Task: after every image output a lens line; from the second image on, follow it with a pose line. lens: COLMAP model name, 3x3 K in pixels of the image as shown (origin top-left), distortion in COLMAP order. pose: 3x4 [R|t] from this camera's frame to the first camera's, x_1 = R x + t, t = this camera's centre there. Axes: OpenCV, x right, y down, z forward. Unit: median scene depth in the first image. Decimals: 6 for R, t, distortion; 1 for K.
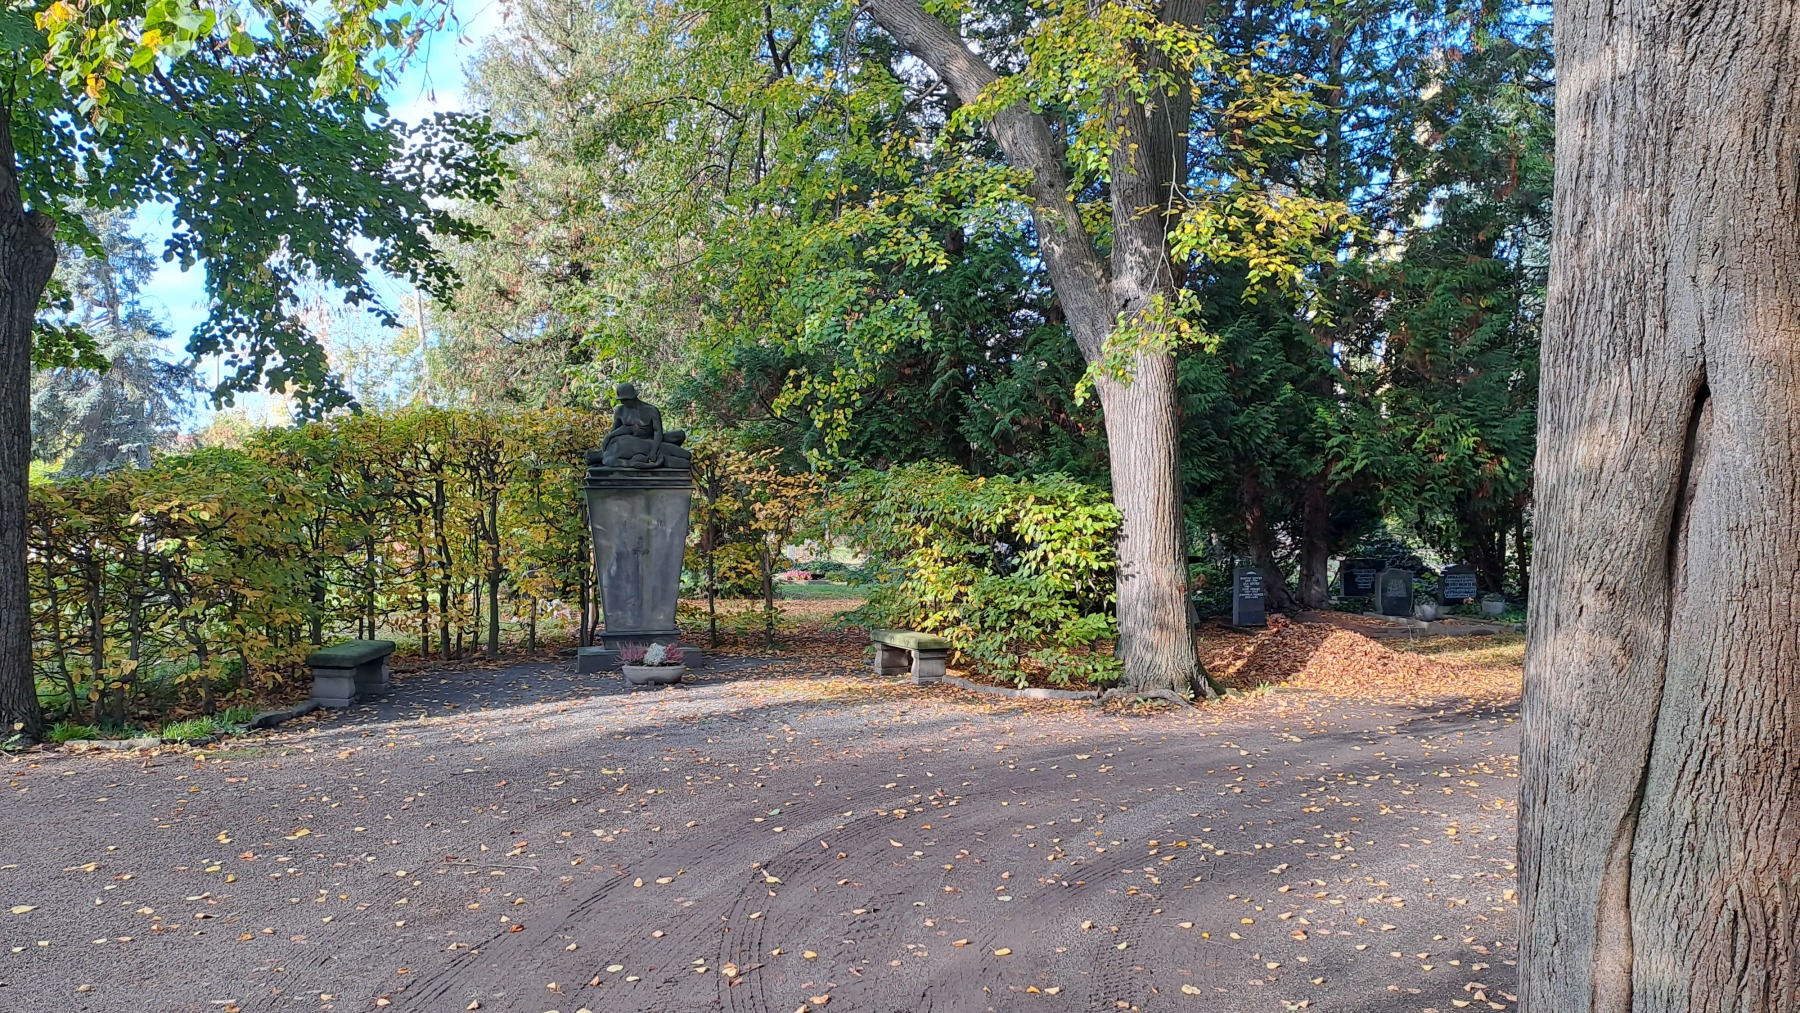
lens RADIAL K [[1304.7, 0, 900.0], [0, 1304.7, 506.5], [0, 0, 1]] dist [0.089491, -0.118060]
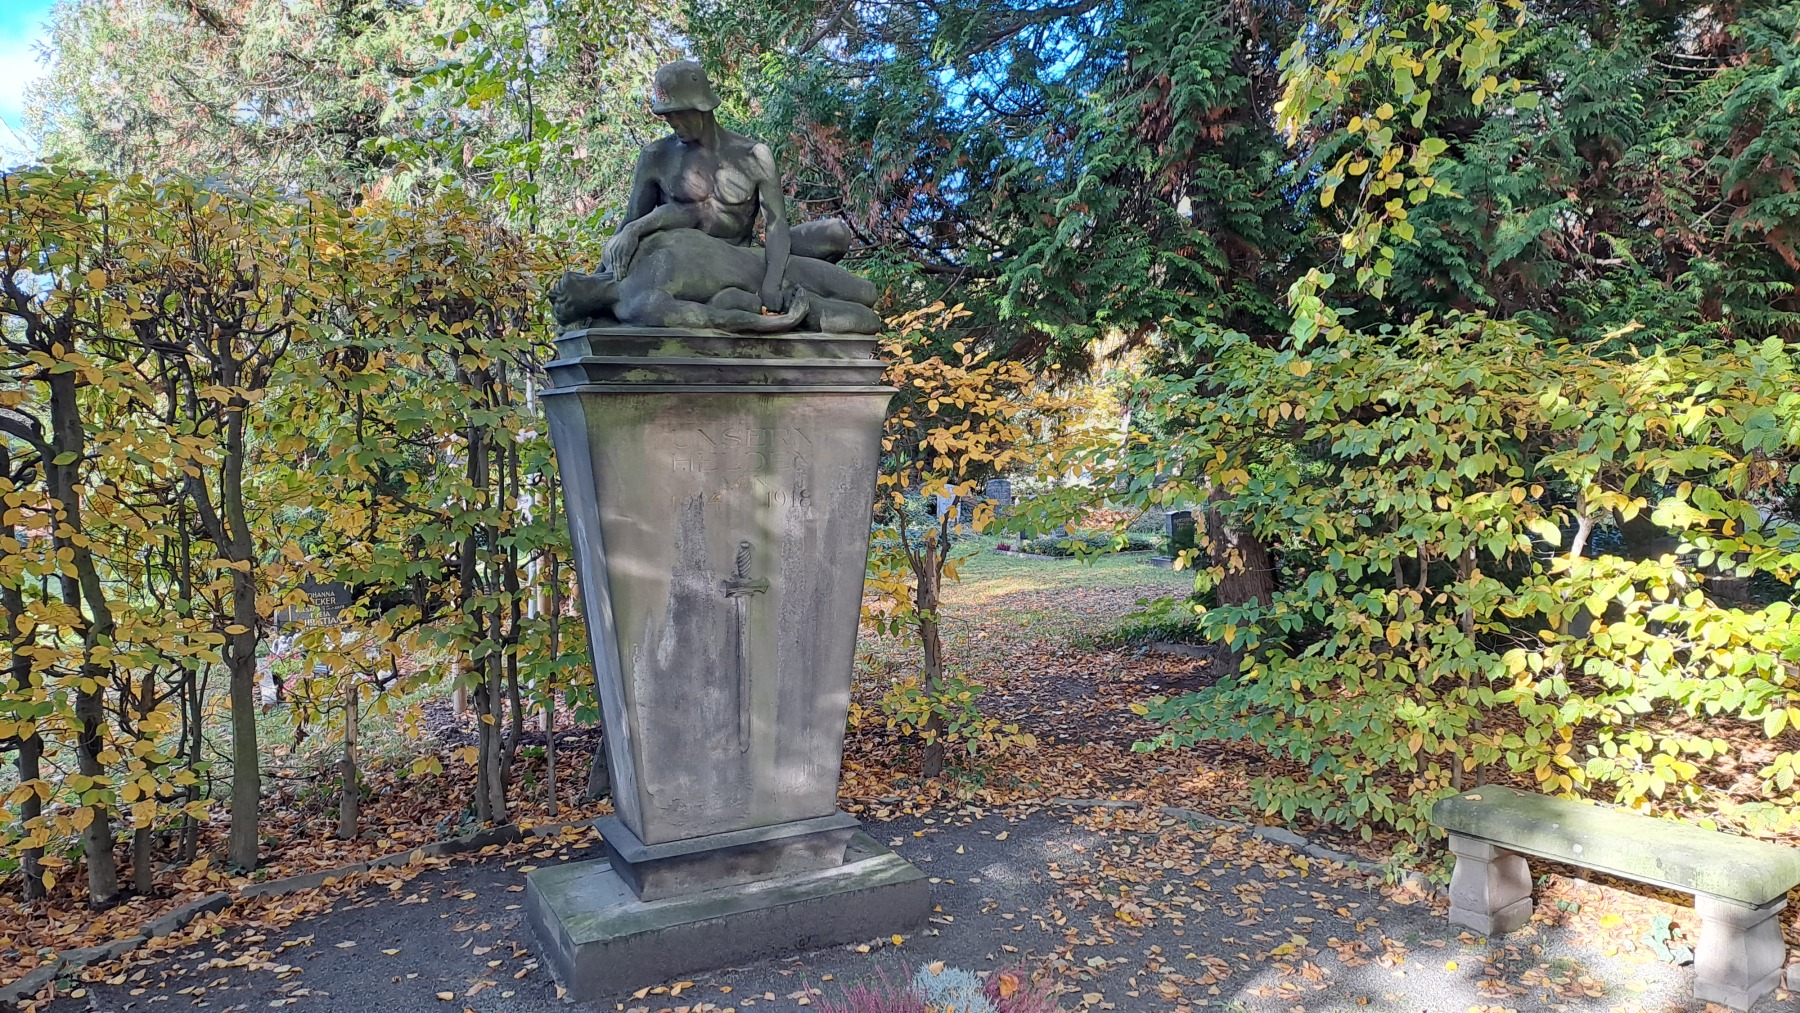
lens RADIAL K [[1304.7, 0, 900.0], [0, 1304.7, 506.5], [0, 0, 1]] dist [0.089491, -0.118060]
pose [[0.981201, -0.021990, 0.191730, -0.219946], [0.012560, 0.998657, 0.050261, -0.001824], [-0.192578, -0.046907, 0.980160, 0.668352]]
